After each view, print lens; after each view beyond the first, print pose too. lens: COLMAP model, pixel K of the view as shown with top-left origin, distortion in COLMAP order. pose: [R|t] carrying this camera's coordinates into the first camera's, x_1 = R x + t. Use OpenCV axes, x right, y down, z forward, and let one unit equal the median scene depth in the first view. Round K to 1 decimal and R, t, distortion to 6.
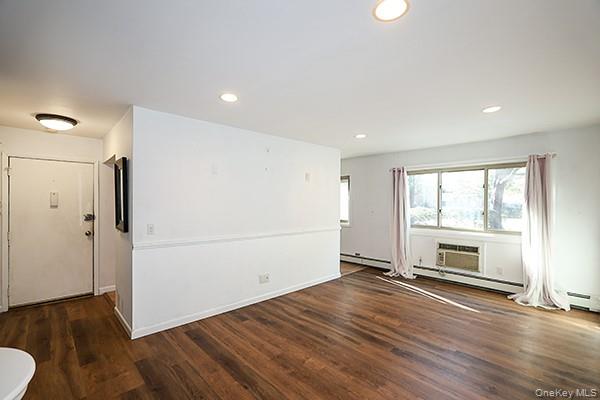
lens RADIAL K [[284.6, 0, 298.6], [0, 284.6, 188.8], [0, 0, 1]] dist [-0.001510, 0.000091]
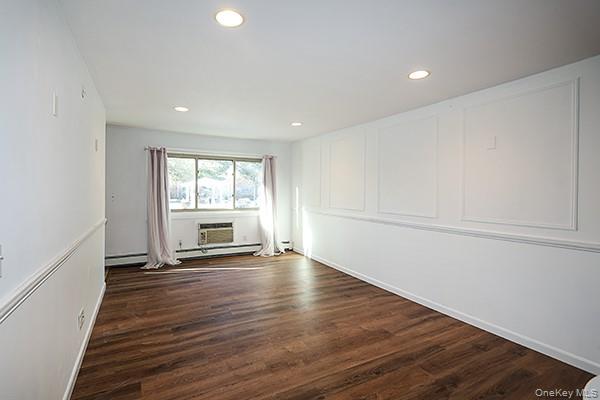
lens RADIAL K [[276.8, 0, 298.4], [0, 276.8, 188.7], [0, 0, 1]] dist [0.000968, 0.000168]
pose [[0.257751, 0.002952, 0.966207, -0.521195], [-0.051429, 0.998620, 0.010668, 0.031541], [-0.964842, -0.052441, 0.257547, 0.455927]]
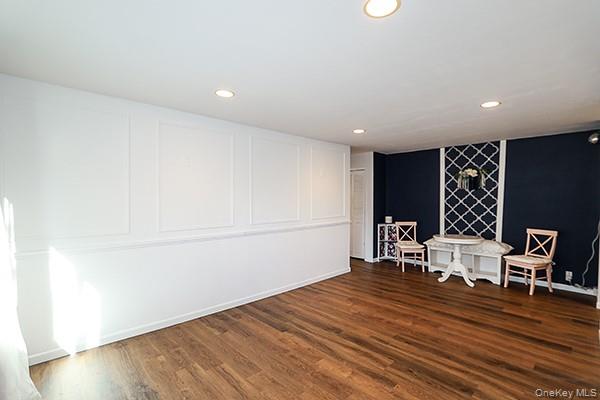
lens RADIAL K [[287.5, 0, 300.0], [0, 287.5, 200.0], [0, 0, 1]] dist [-0.000068, 0.000072]
pose [[-0.999996, -0.002746, 0.000838, 0.318975], [-0.002777, 0.999241, -0.038845, 0.062927], [-0.000731, -0.038847, -0.999245, 1.391617]]
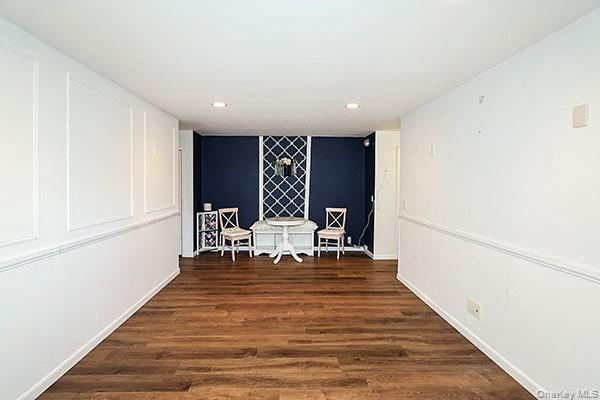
lens RADIAL K [[284.6, 0, 298.6], [0, 284.6, 188.8], [0, 0, 1]] dist [-0.001510, 0.000091]
pose [[-0.670206, 0.008991, -0.742121, 0.583323], [0.028034, 0.999520, -0.013208, 0.048238], [0.741646, -0.029657, -0.670136, 1.112128]]
